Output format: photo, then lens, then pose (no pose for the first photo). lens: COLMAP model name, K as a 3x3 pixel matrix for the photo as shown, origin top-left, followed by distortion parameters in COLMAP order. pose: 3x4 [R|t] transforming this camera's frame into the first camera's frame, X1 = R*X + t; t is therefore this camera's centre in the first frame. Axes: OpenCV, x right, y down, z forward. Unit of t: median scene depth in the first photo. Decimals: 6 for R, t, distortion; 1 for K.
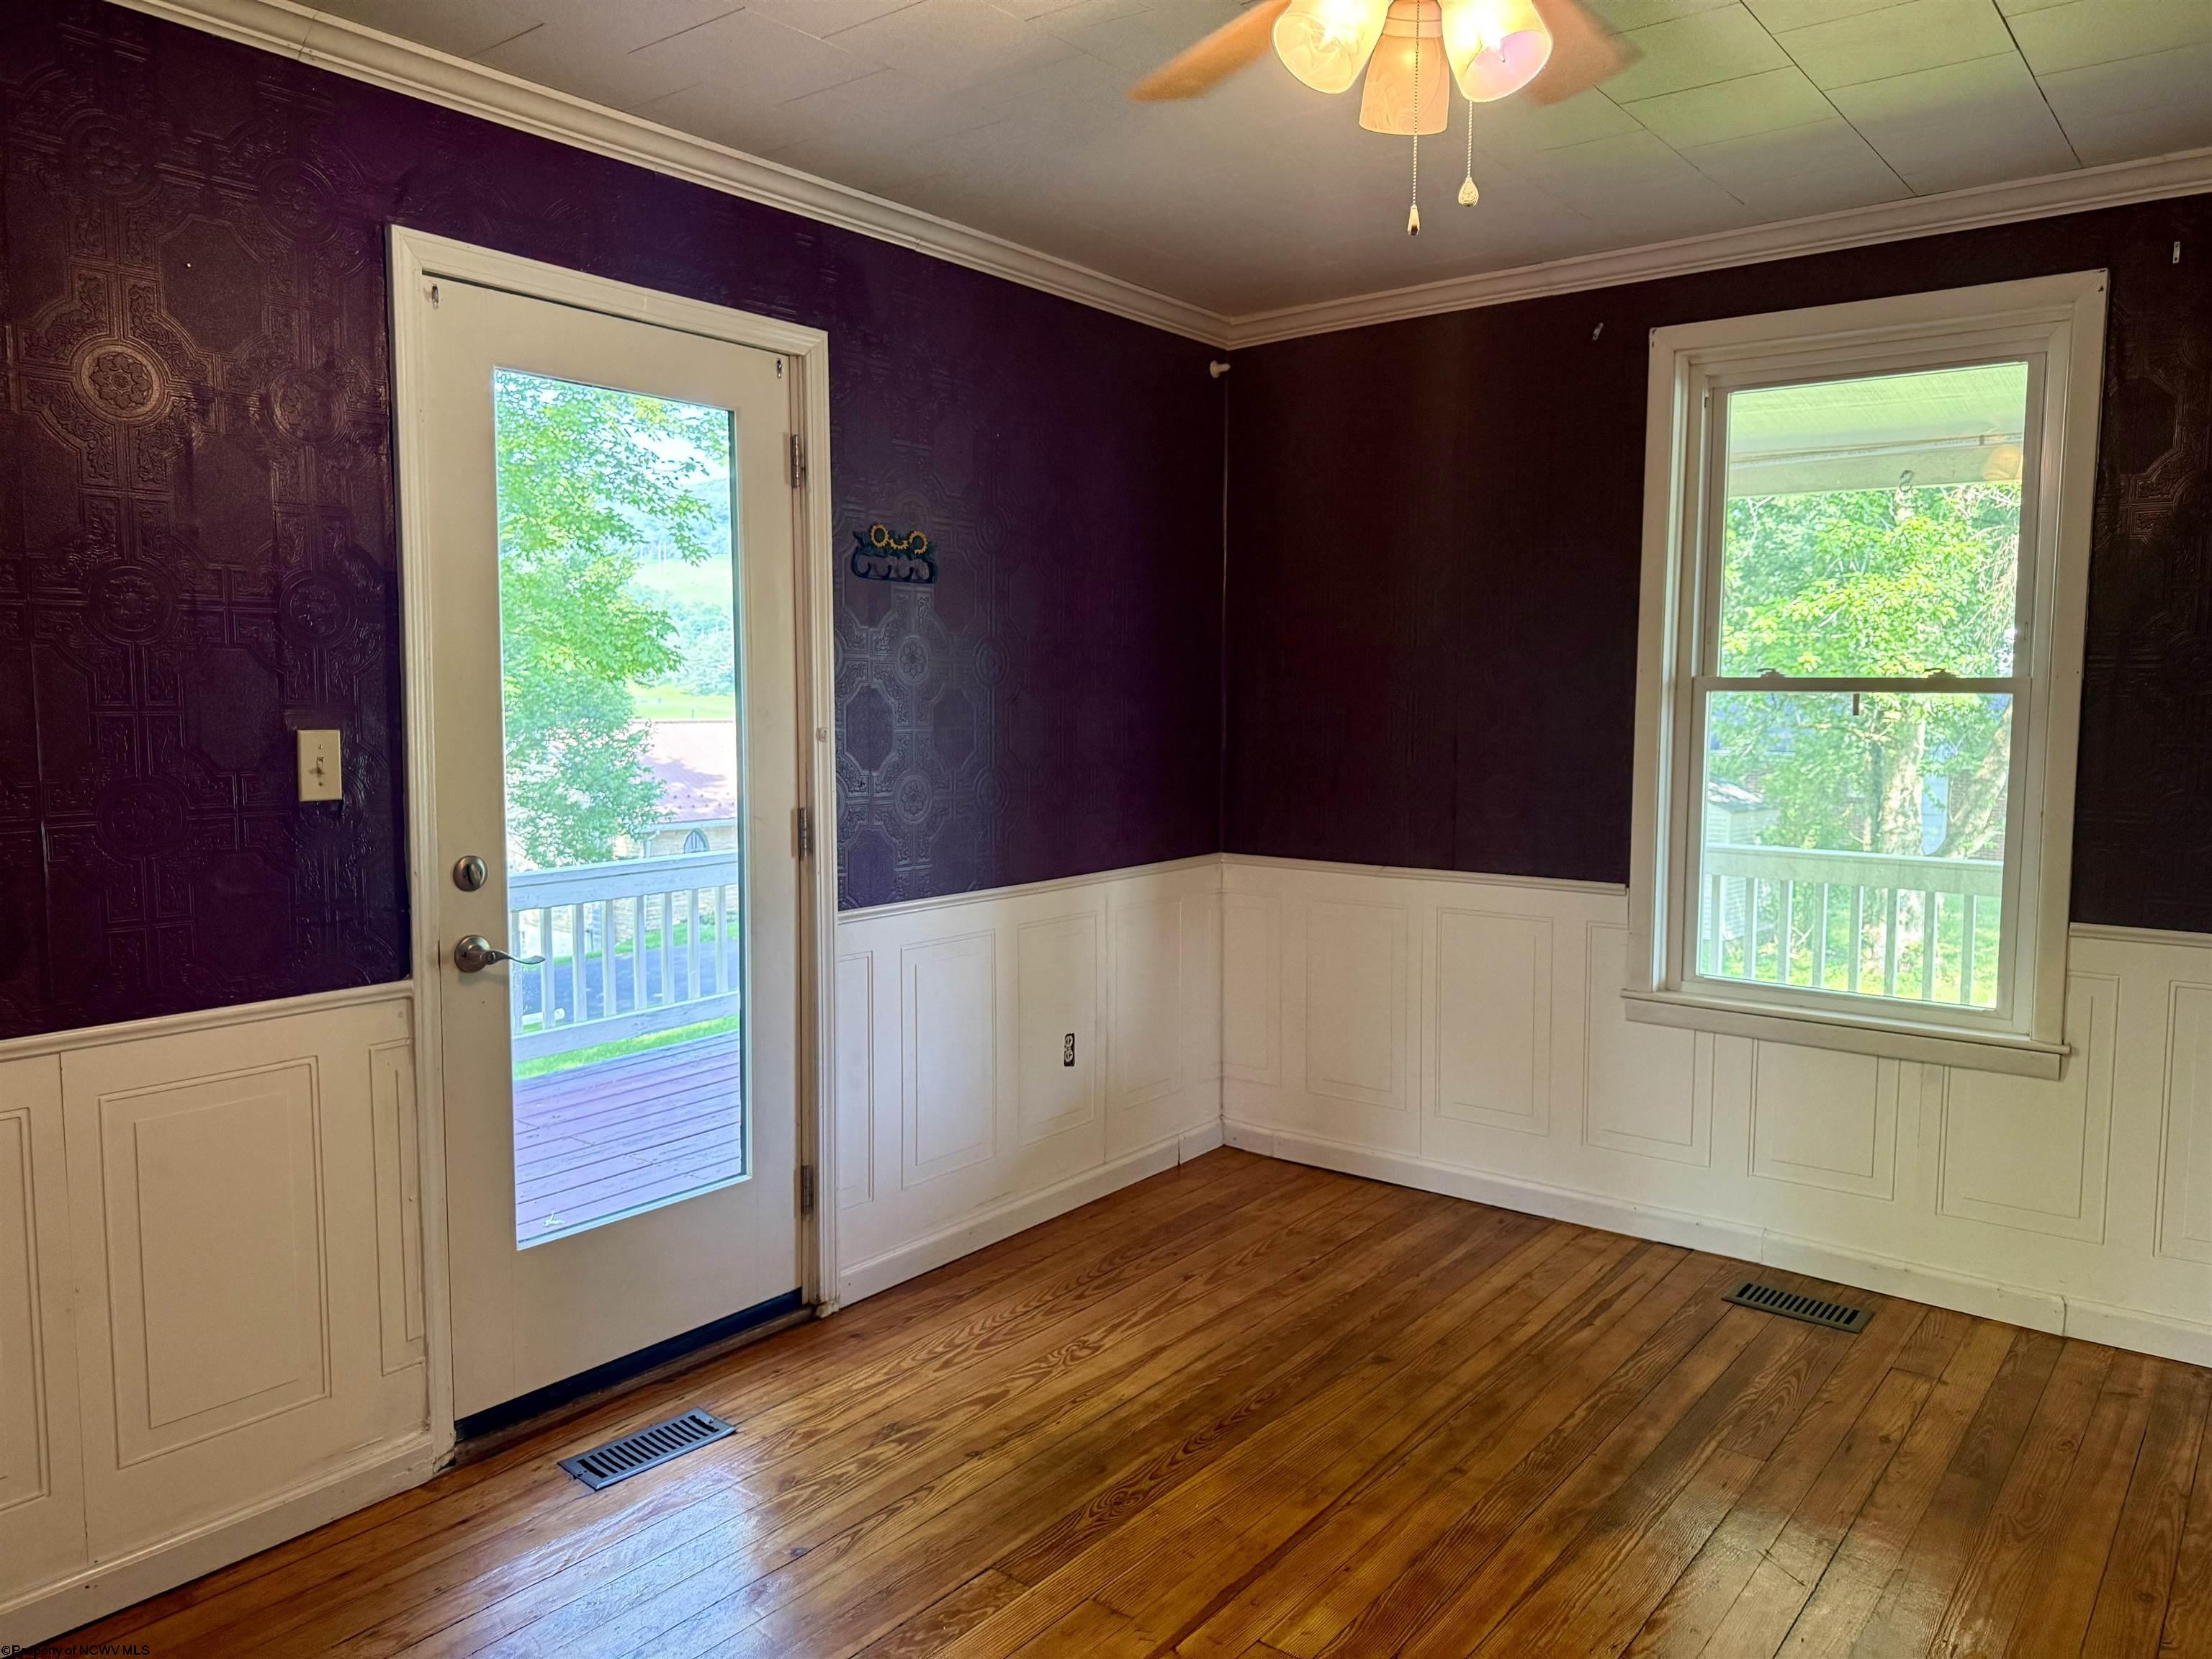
lens RADIAL K [[1572.3, 0, 1105.8], [0, 1572.3, 816.1], [0, 0, 1]] dist [0.056535, -0.060435]
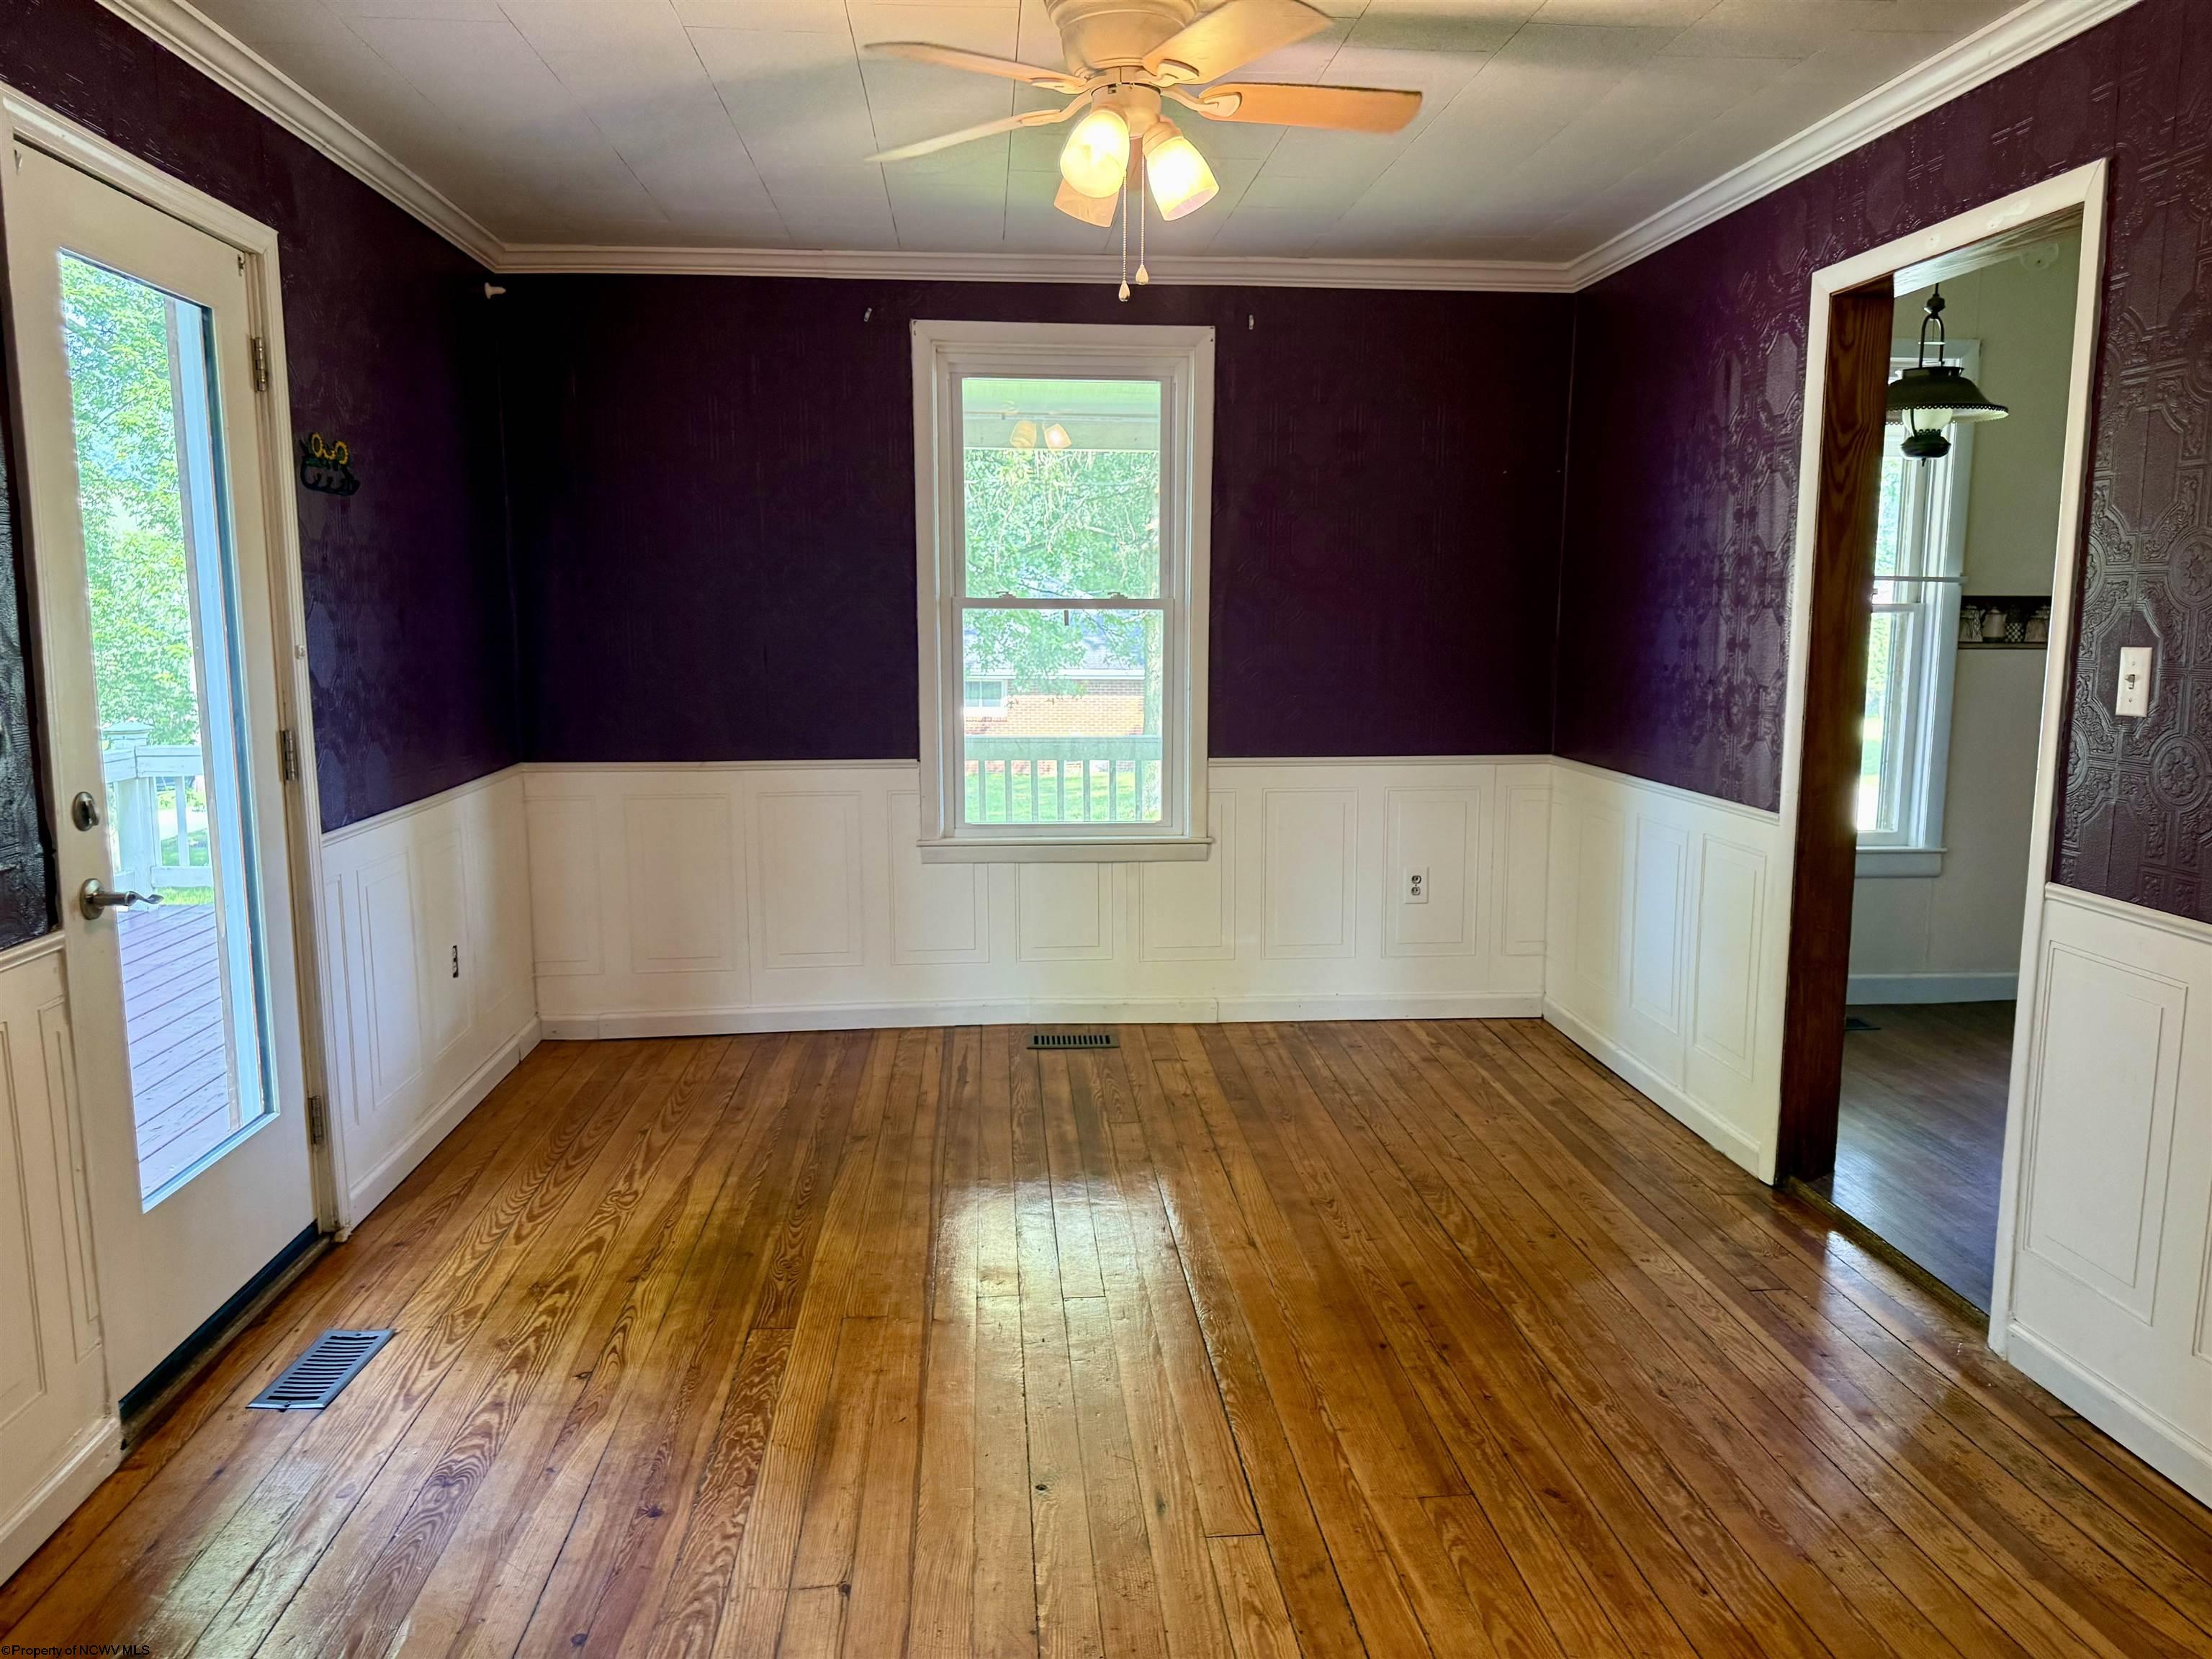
lens RADIAL K [[1572.3, 0, 1115.4], [0, 1572.3, 833.7], [0, 0, 1]] dist [0.056535, -0.060435]
pose [[0.732445, -0.101563, 0.673209, -0.483165], [0.058461, 0.994541, 0.086435, 0.003116], [-0.678312, -0.023952, 0.734383, -0.059162]]
